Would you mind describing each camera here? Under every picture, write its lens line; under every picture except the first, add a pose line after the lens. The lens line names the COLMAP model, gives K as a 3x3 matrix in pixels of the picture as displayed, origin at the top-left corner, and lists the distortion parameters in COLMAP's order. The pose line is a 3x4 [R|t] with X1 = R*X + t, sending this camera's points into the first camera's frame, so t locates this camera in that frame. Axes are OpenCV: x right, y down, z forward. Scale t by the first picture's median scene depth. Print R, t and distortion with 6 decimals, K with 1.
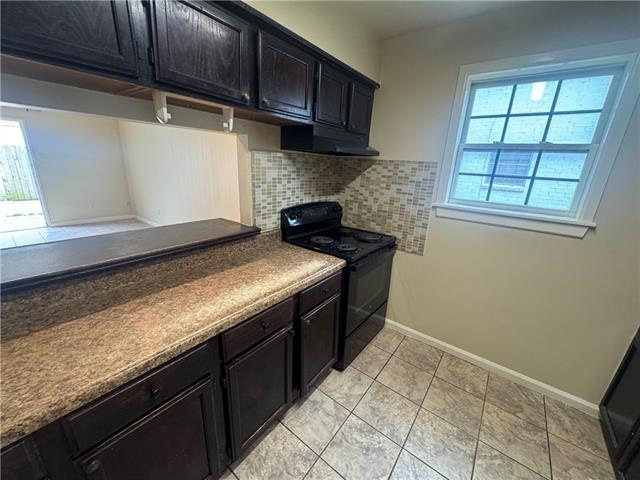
lens RADIAL K [[254.0, 0, 320.5], [0, 254.0, 239.3], [0, 0, 1]] dist [-0.005385, 0.000774]
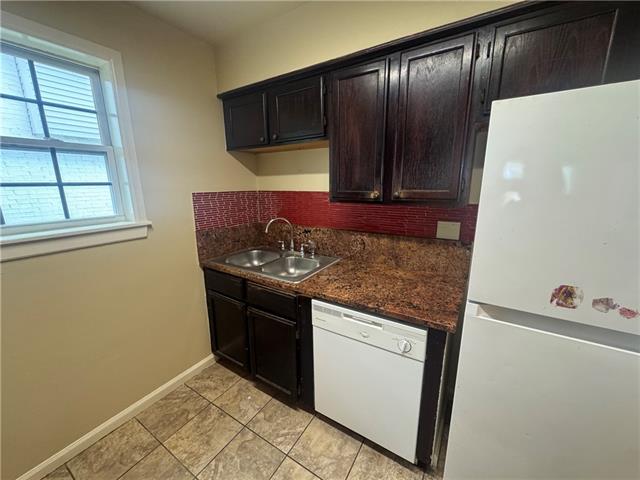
lens RADIAL K [[254.0, 0, 322.4], [0, 254.0, 239.9], [0, 0, 1]] dist [-0.005385, 0.000774]
pose [[-0.100940, -0.266812, 0.958448, -0.035515], [0.290517, 0.913476, 0.284889, -0.071754], [-0.951531, 0.307202, -0.014693, 0.288487]]
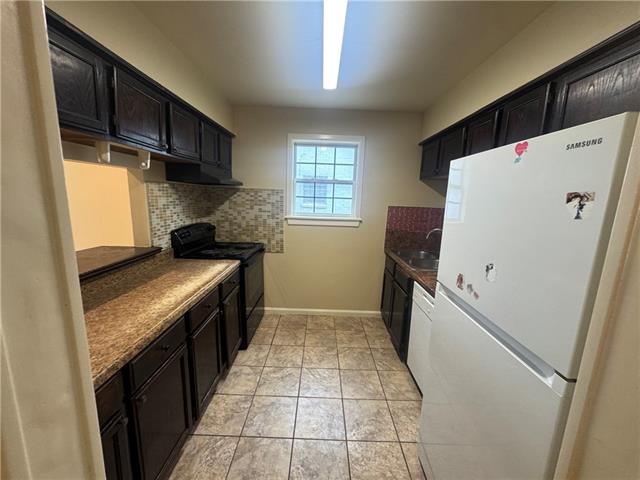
lens RADIAL K [[254.0, 0, 321.0], [0, 254.0, 239.8], [0, 0, 1]] dist [-0.005385, 0.000774]
pose [[0.793939, -0.125828, 0.594834, -0.342662], [0.179292, 0.983298, -0.031304, 0.090981], [-0.580960, 0.131502, 0.803239, -0.362815]]
